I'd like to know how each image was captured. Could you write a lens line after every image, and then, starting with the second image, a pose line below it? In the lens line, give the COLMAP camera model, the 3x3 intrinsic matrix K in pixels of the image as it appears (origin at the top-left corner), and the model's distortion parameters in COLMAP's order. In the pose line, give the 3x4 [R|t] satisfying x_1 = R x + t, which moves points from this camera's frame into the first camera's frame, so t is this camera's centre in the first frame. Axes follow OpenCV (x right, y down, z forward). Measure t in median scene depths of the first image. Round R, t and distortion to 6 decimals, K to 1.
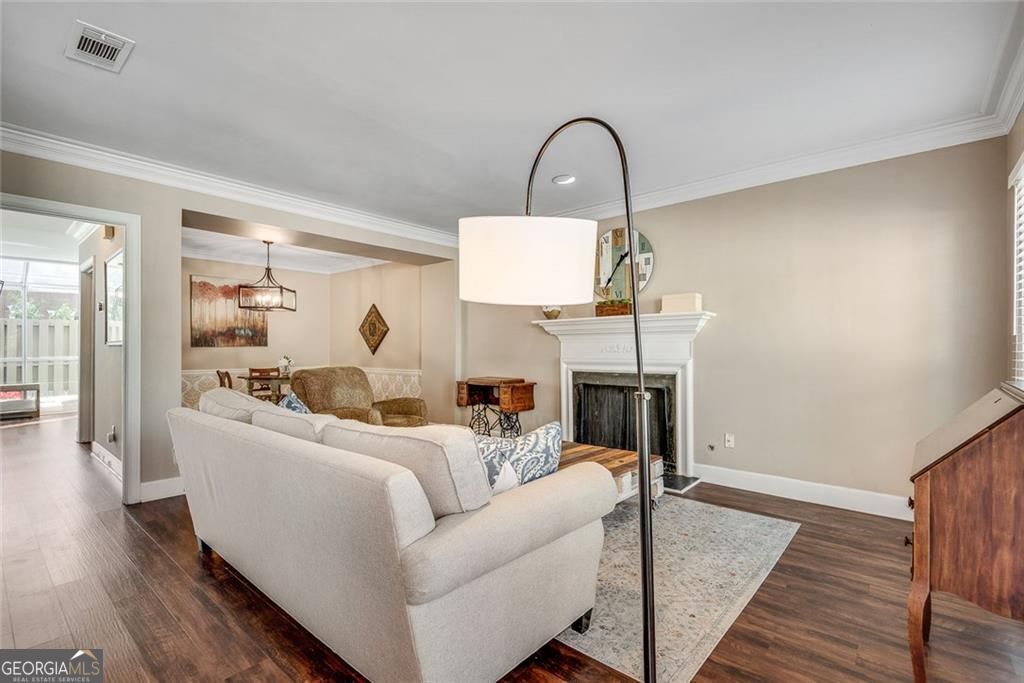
lens RADIAL K [[471.9, 0, 511.0], [0, 471.9, 346.1], [0, 0, 1]] dist [0.037506, -0.016178]
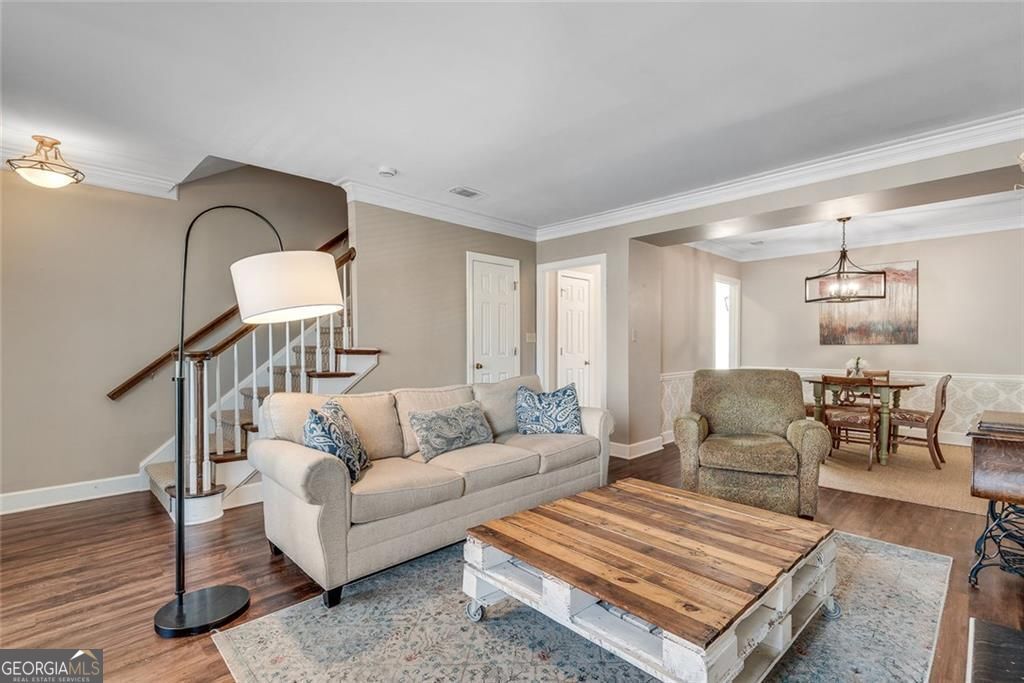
lens RADIAL K [[453.2, 0, 478.6], [0, 453.2, 351.4], [0, 0, 1]] dist [-0.035676, -0.000169]
pose [[-0.140417, 0.016451, -0.989956, 0.358578], [0.006821, 0.999854, 0.015648, -0.004271], [0.990069, -0.004555, -0.140508, 0.497742]]
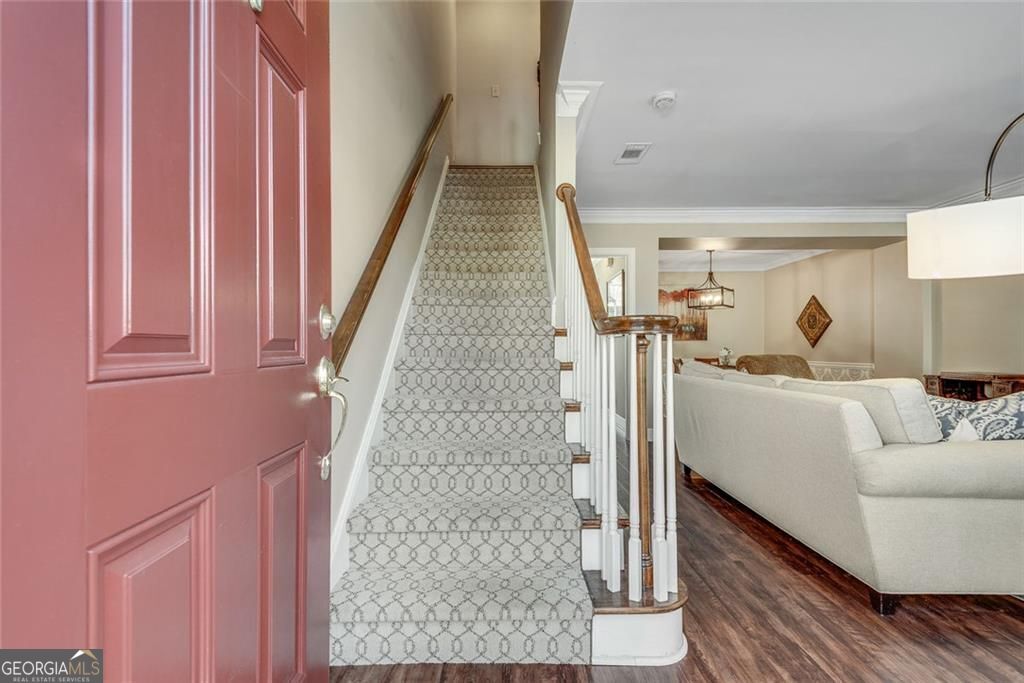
lens RADIAL K [[471.9, 0, 511.0], [0, 471.9, 346.1], [0, 0, 1]] dist [0.037506, -0.016178]
pose [[0.668550, -0.001573, -0.743666, 0.033112], [0.001419, 0.999999, -0.000840, 0.018833], [0.743666, -0.000494, 0.668551, -0.155234]]
